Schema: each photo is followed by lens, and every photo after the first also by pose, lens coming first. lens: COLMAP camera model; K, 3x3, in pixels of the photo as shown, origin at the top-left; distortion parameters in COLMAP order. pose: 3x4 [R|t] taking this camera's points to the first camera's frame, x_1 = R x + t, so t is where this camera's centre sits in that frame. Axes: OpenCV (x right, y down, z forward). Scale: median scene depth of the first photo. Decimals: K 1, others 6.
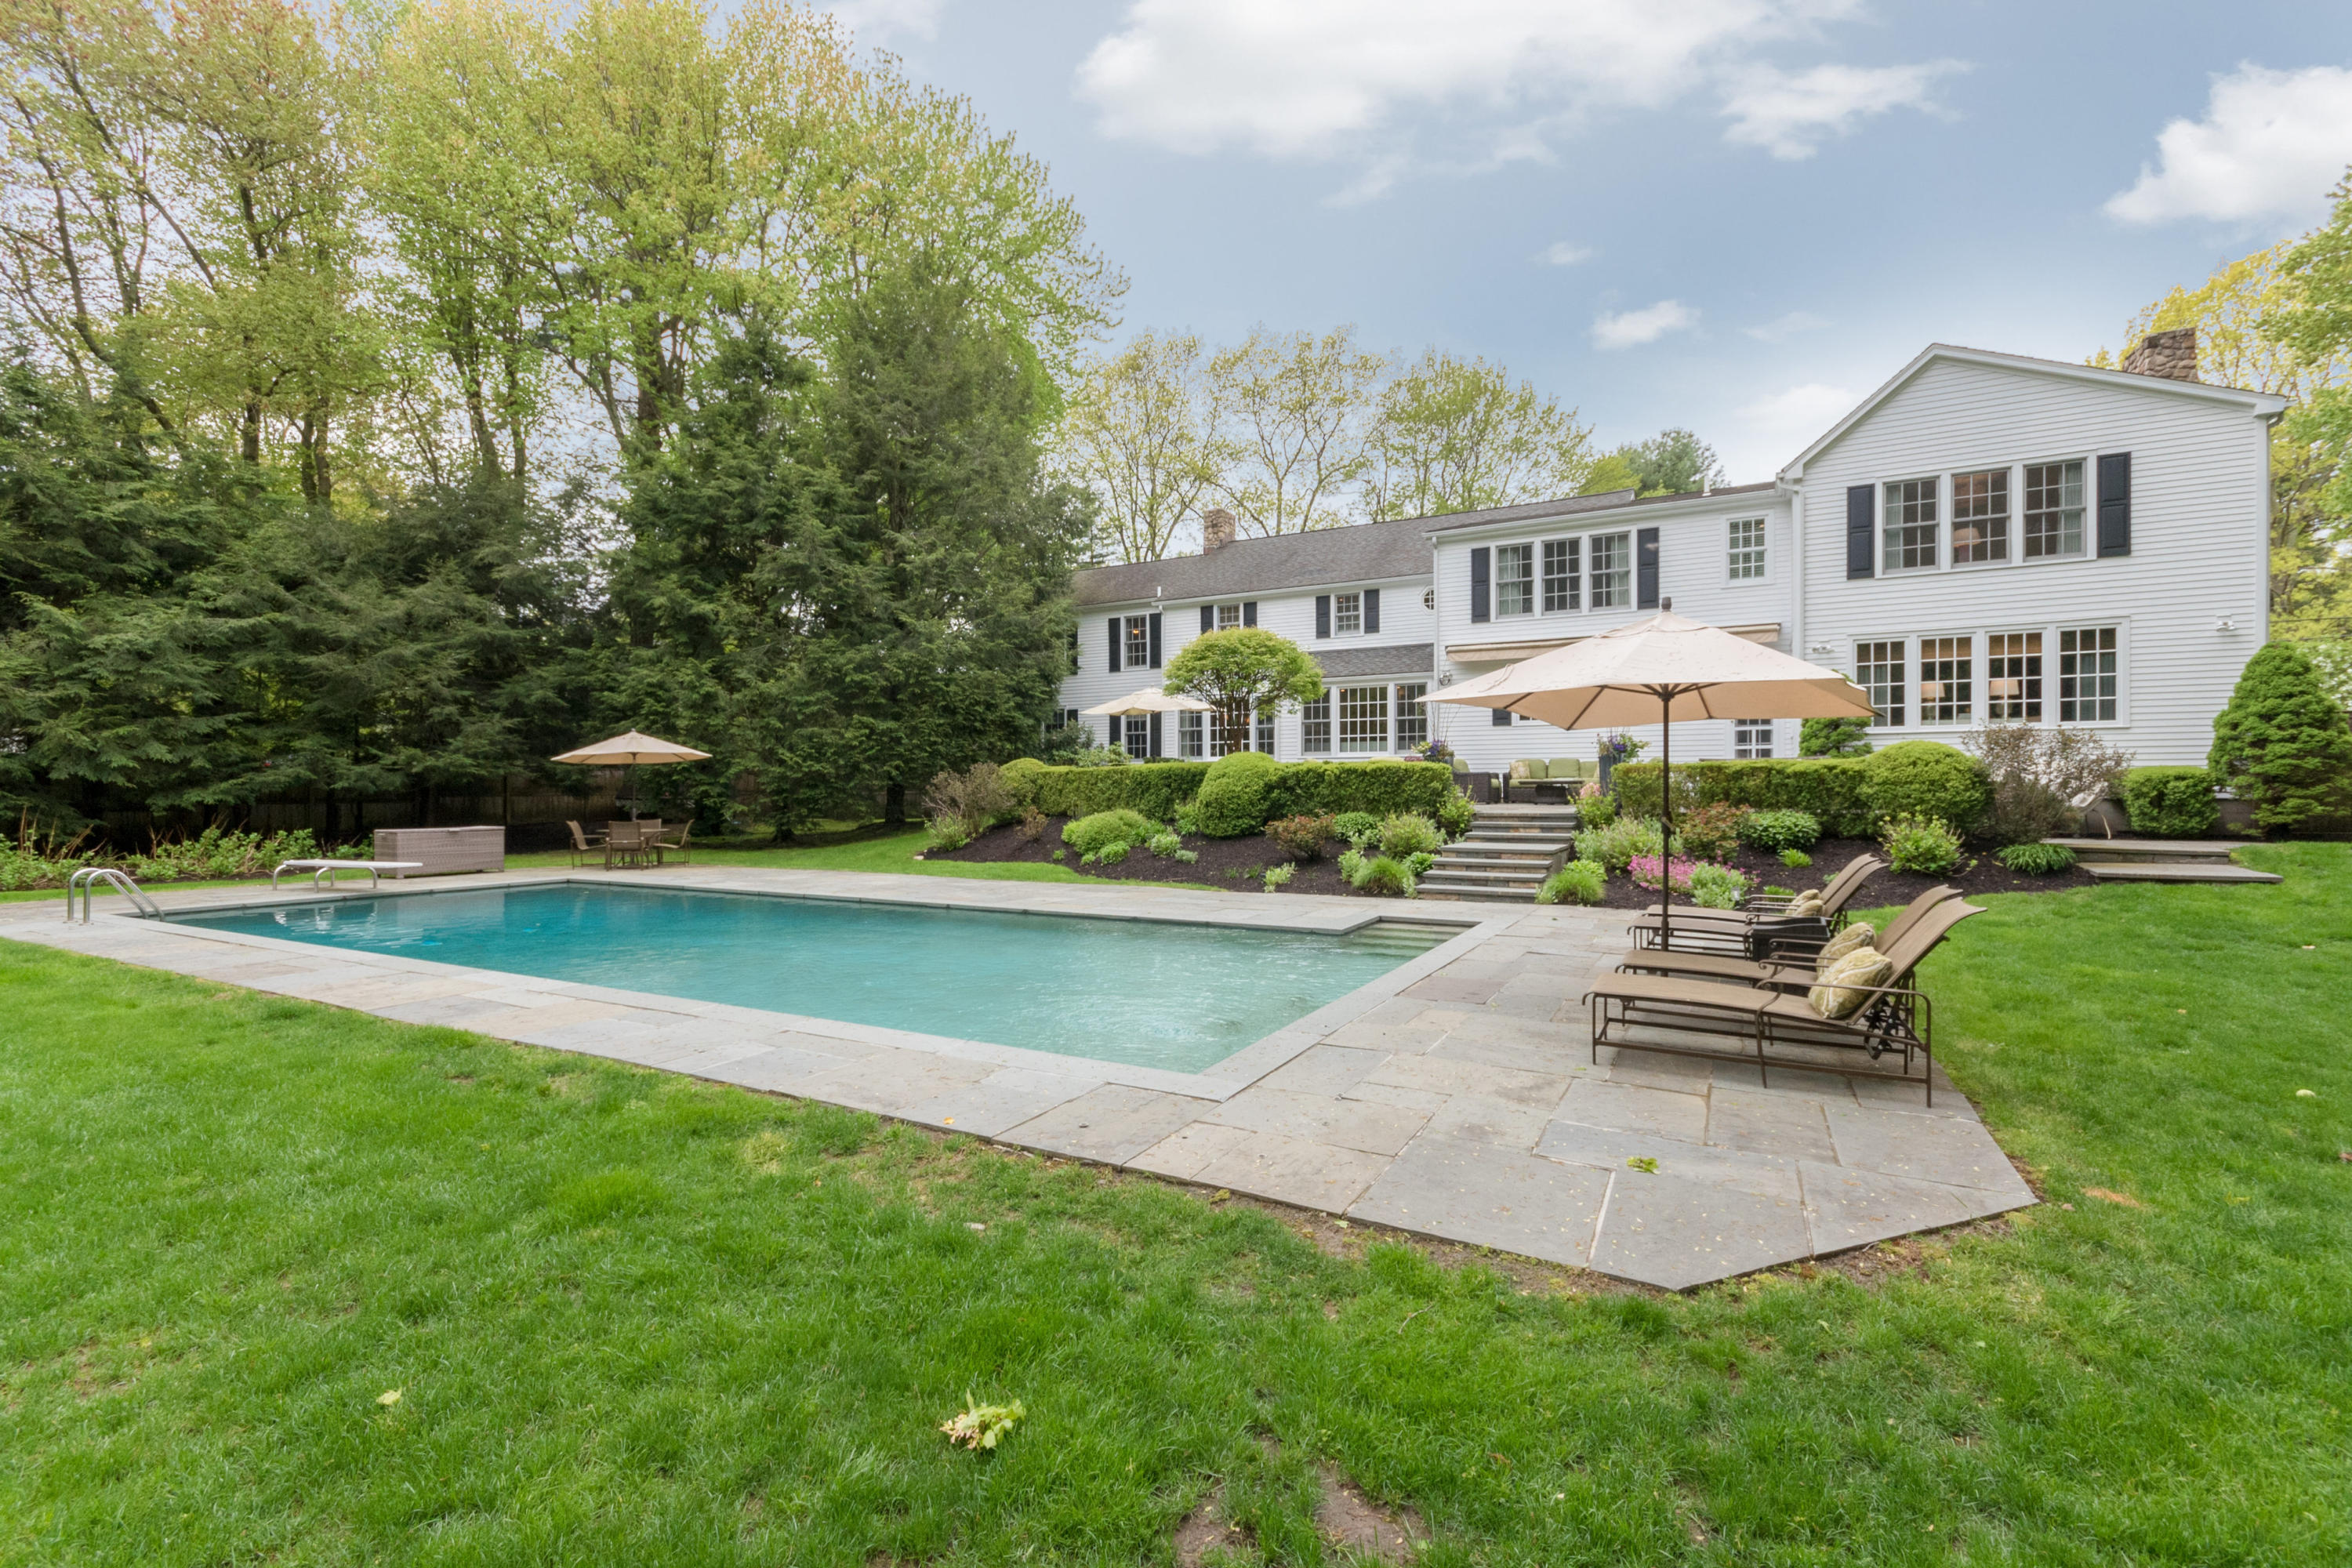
lens RADIAL K [[1028.0, 0, 1173.0], [0, 1028.0, 784.5], [0, 0, 1]] dist [0.009509, -0.002978]
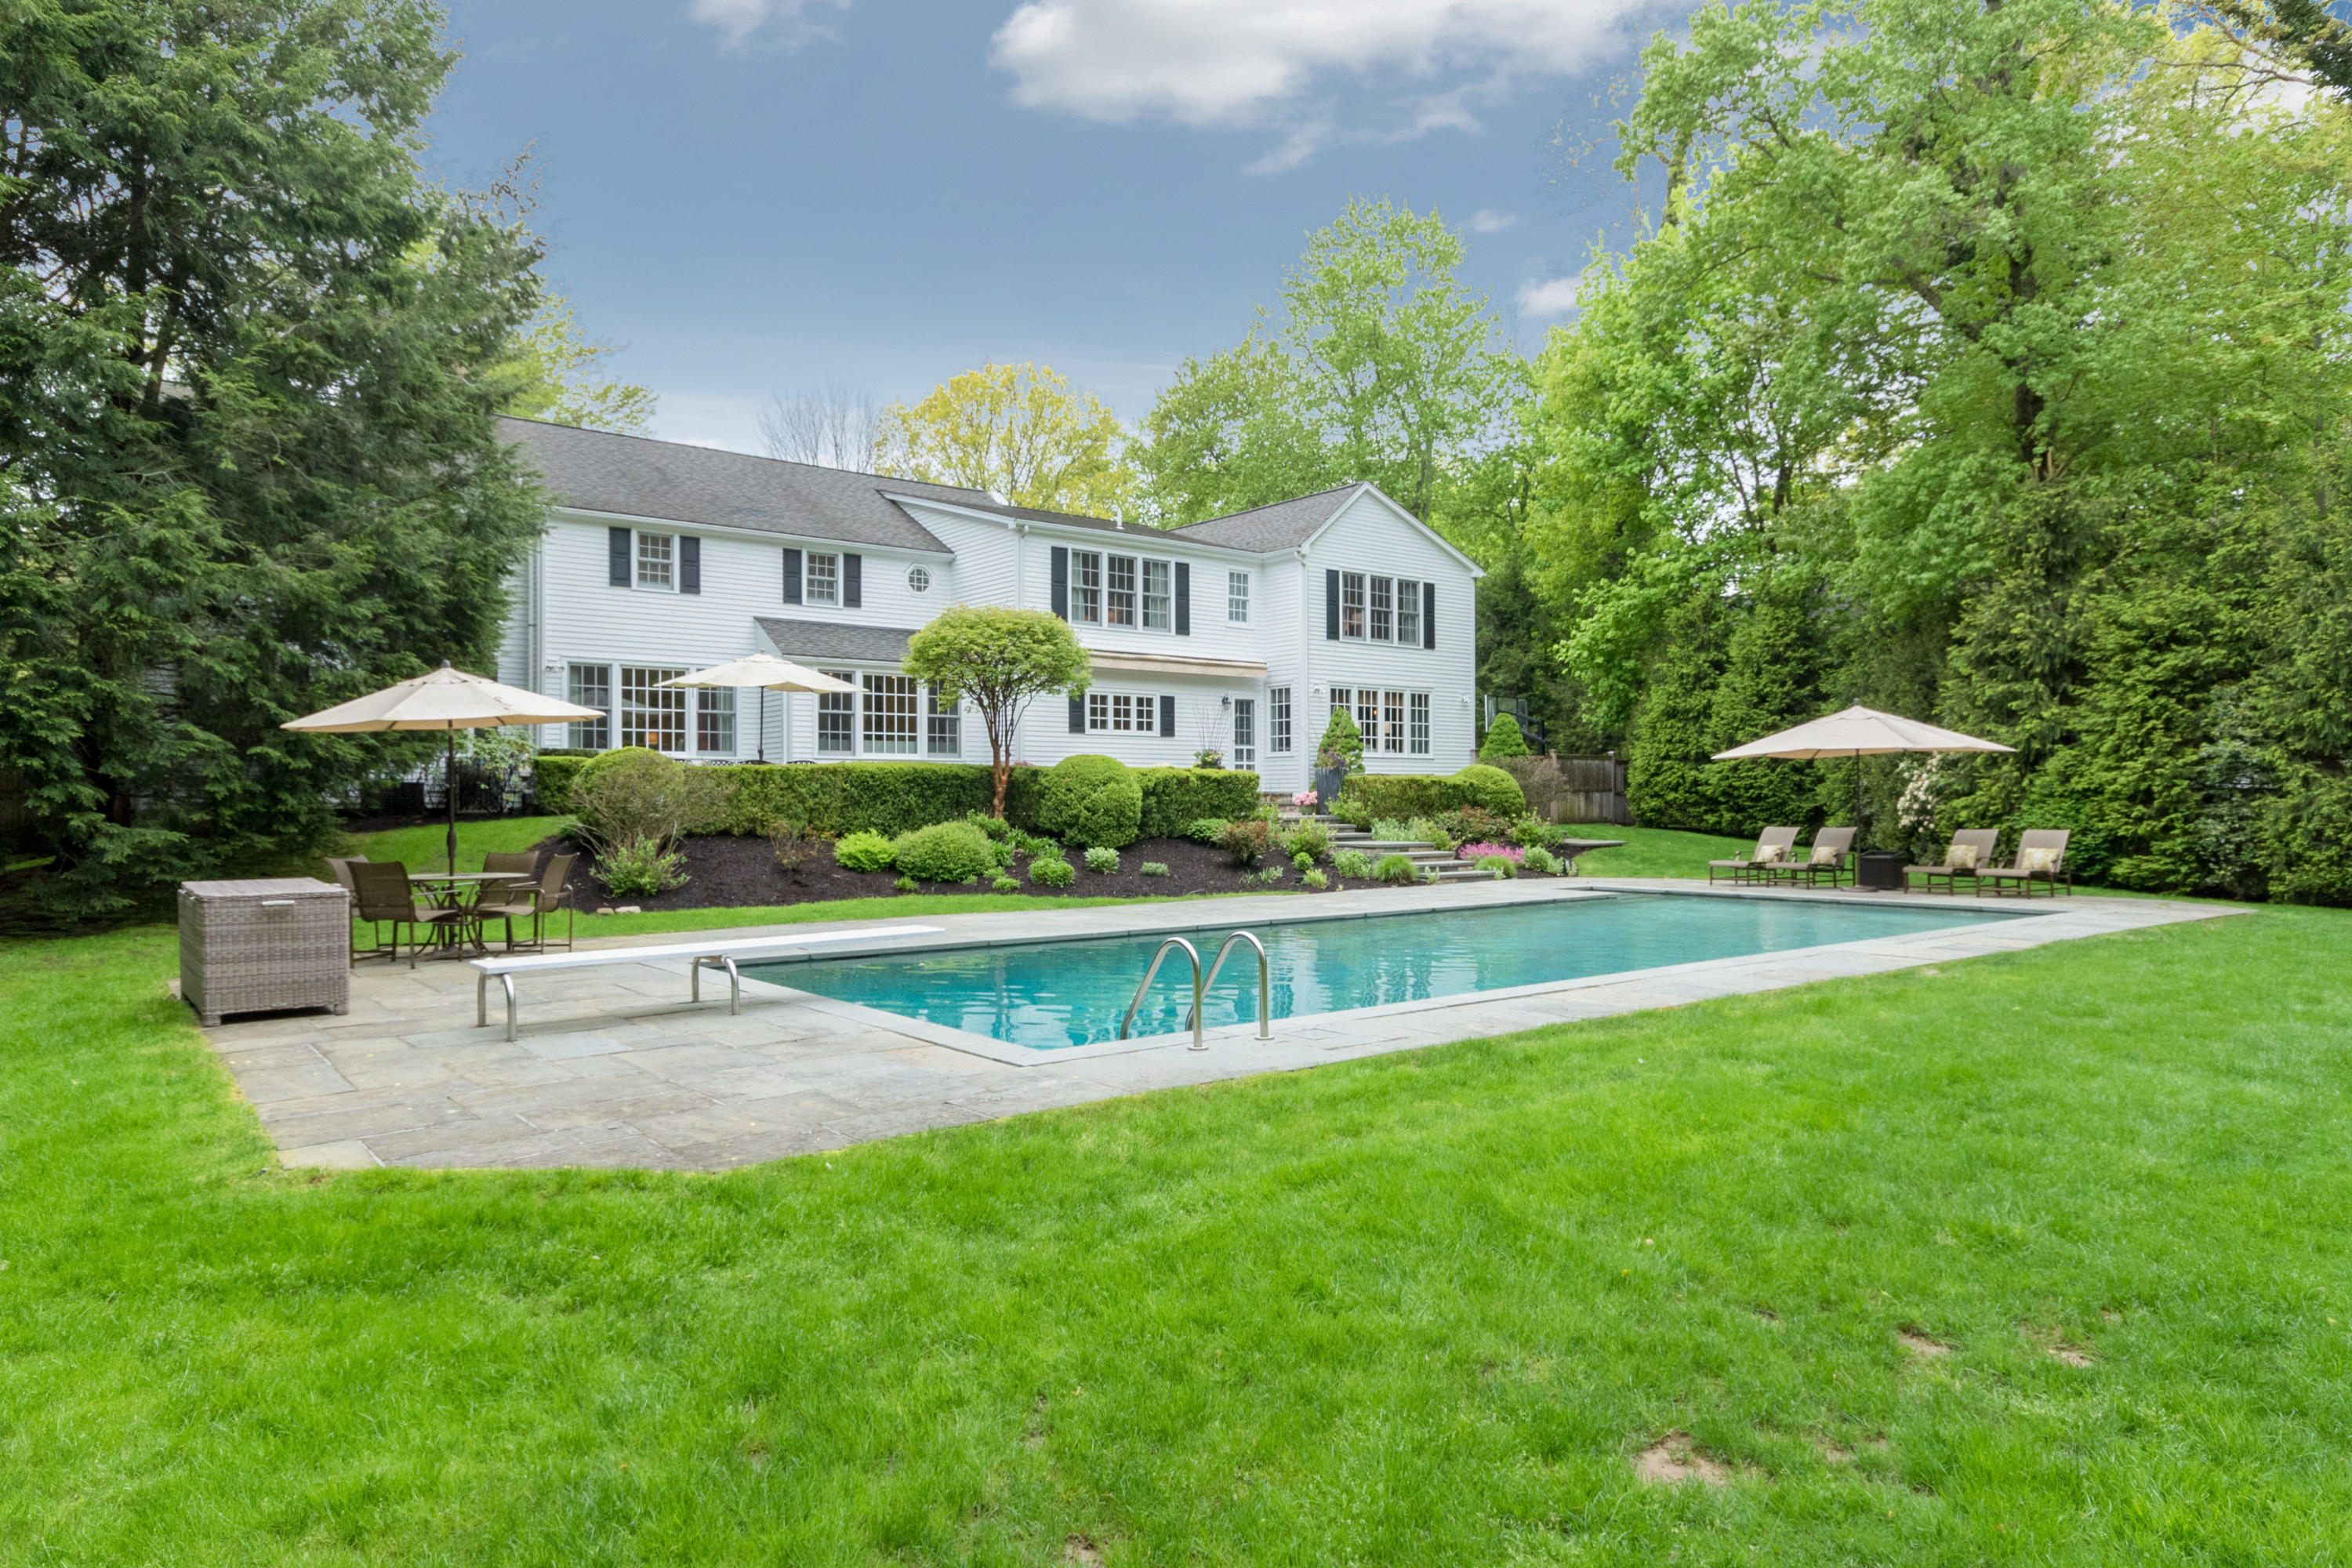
lens RADIAL K [[1421.9, 0, 1171.3], [0, 1421.9, 793.7], [0, 0, 1]] dist [-0.002011, 0.006019]
pose [[0.381334, 0.005558, 0.924421, -0.897215], [-0.001193, 0.999984, -0.005520, 0.008115], [-0.924437, 0.001002, 0.381335, 0.398994]]
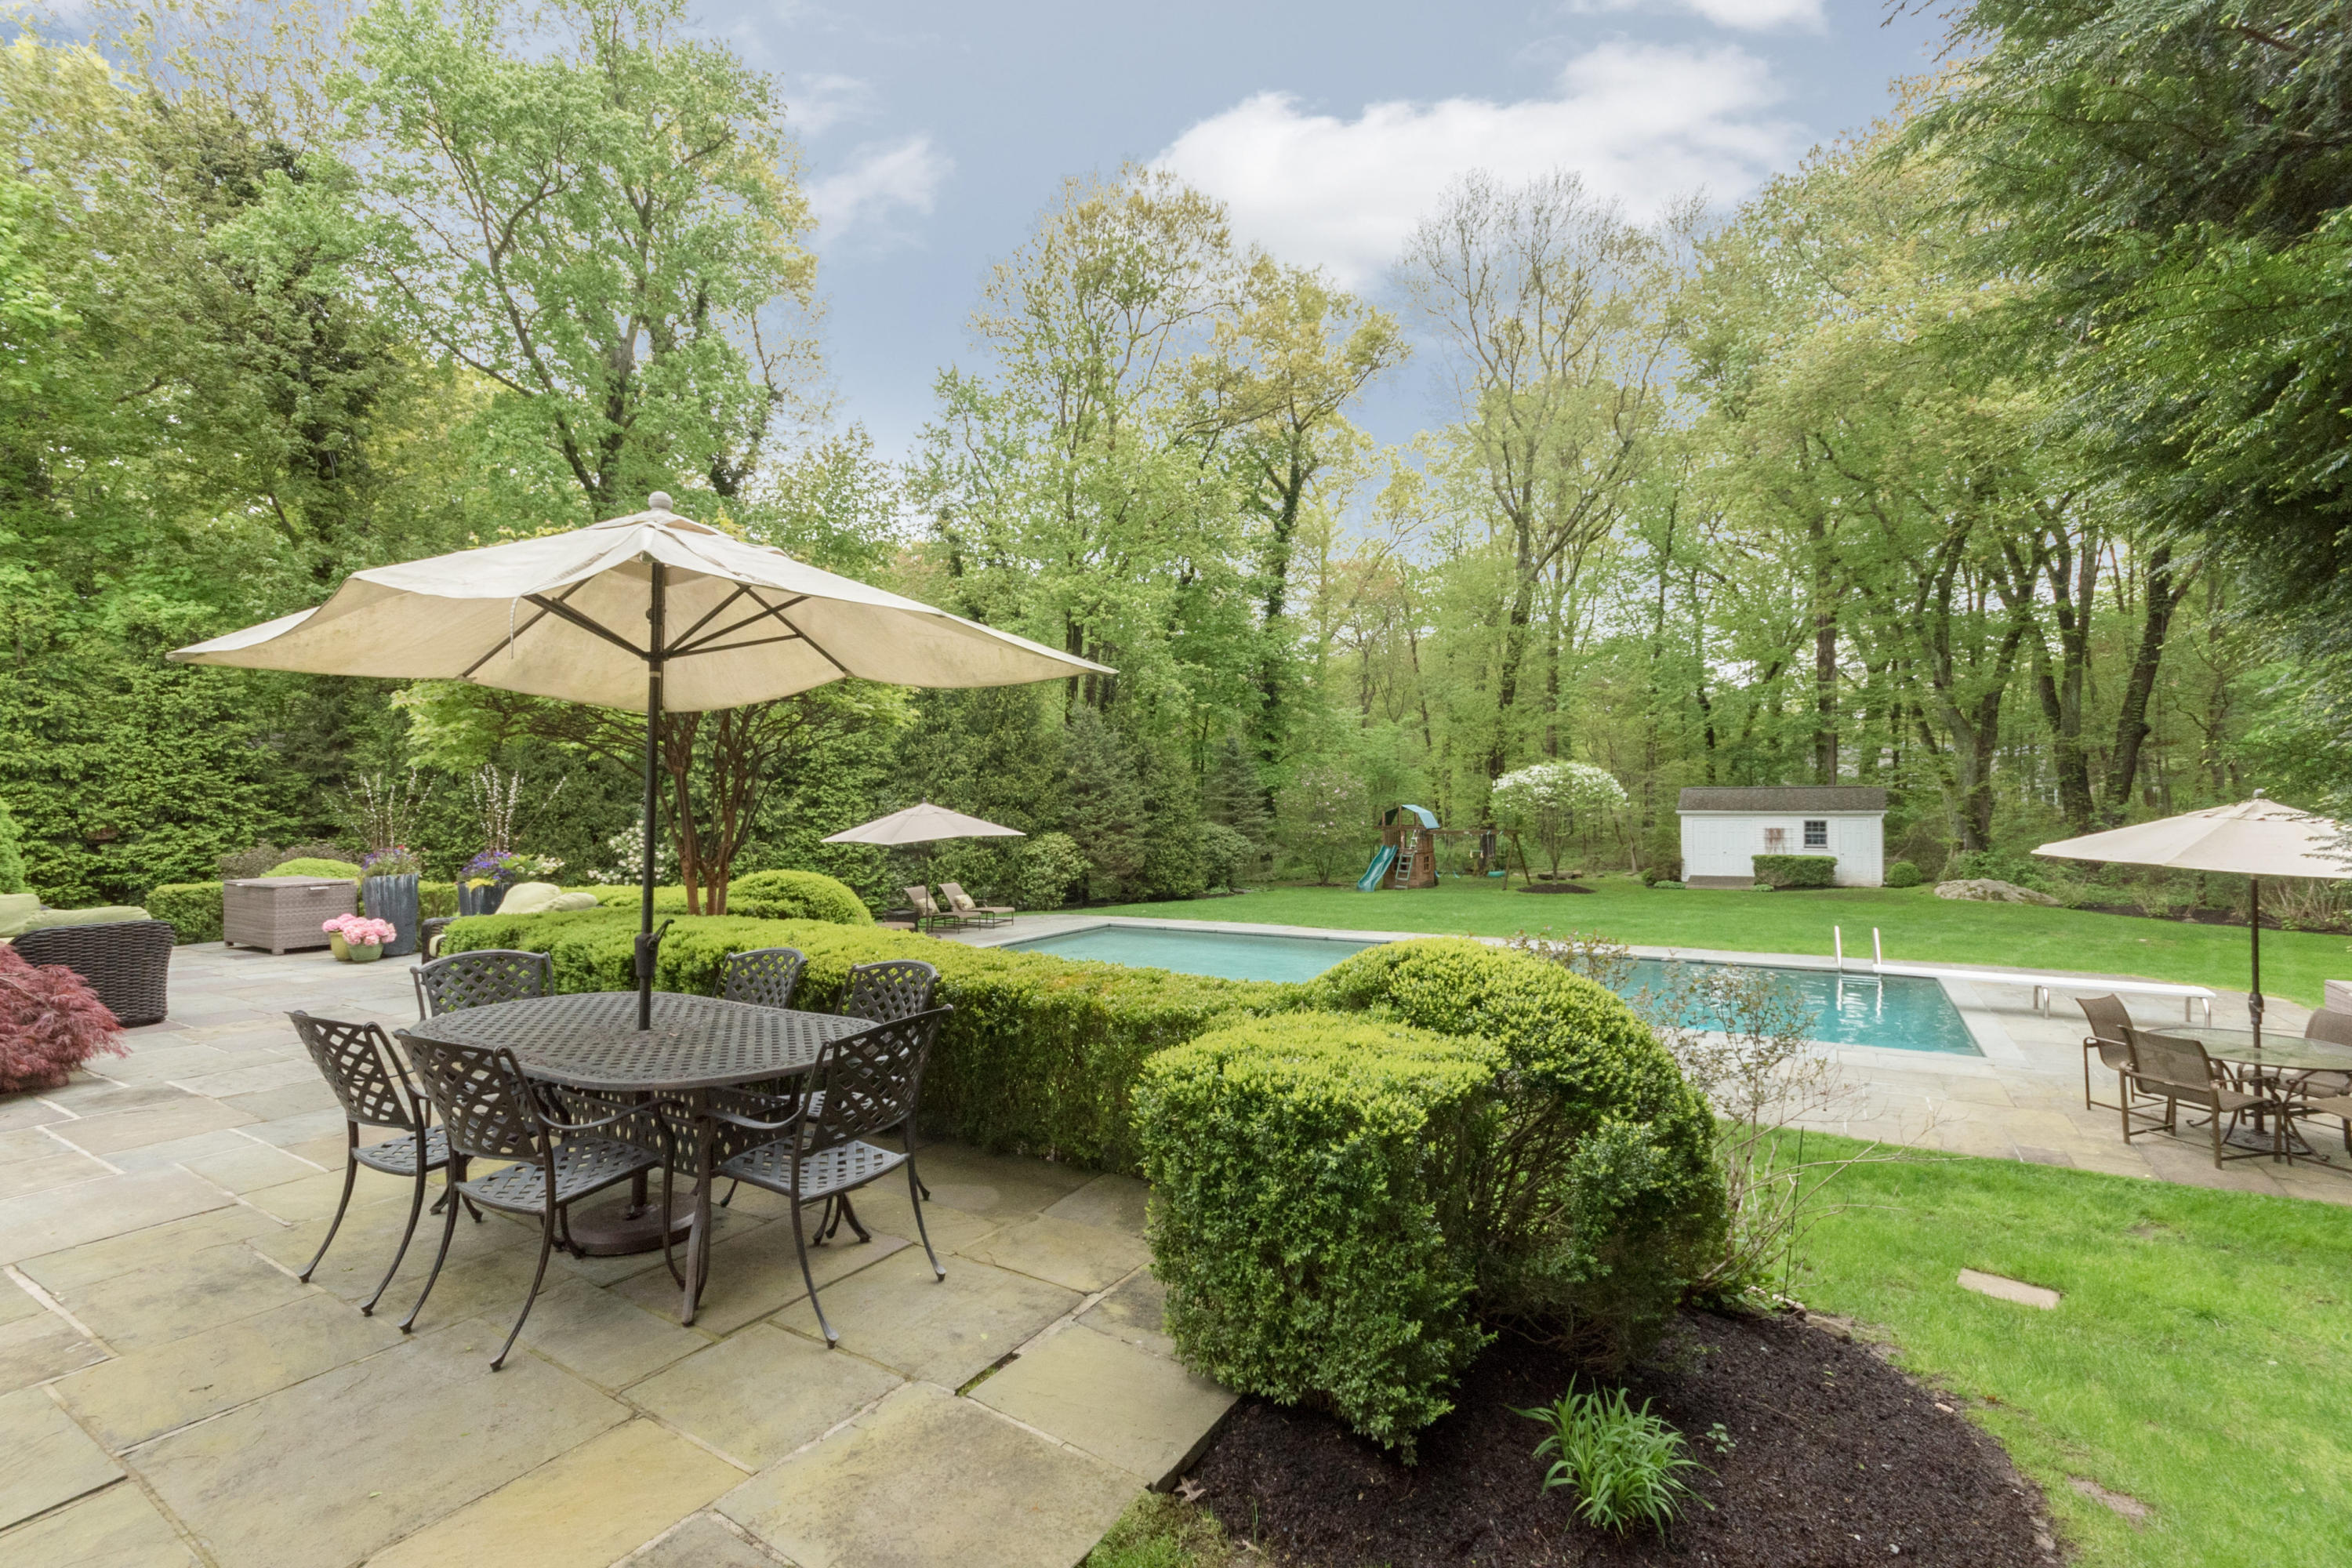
lens RADIAL K [[1028.0, 0, 1171.7], [0, 1028.0, 791.4], [0, 0, 1]] dist [0.009509, -0.002978]
pose [[-0.998207, 0.019006, 0.056766, -0.114659], [0.018448, 0.999776, -0.010337, -0.053828], [-0.056950, -0.009271, -0.998334, 1.266631]]
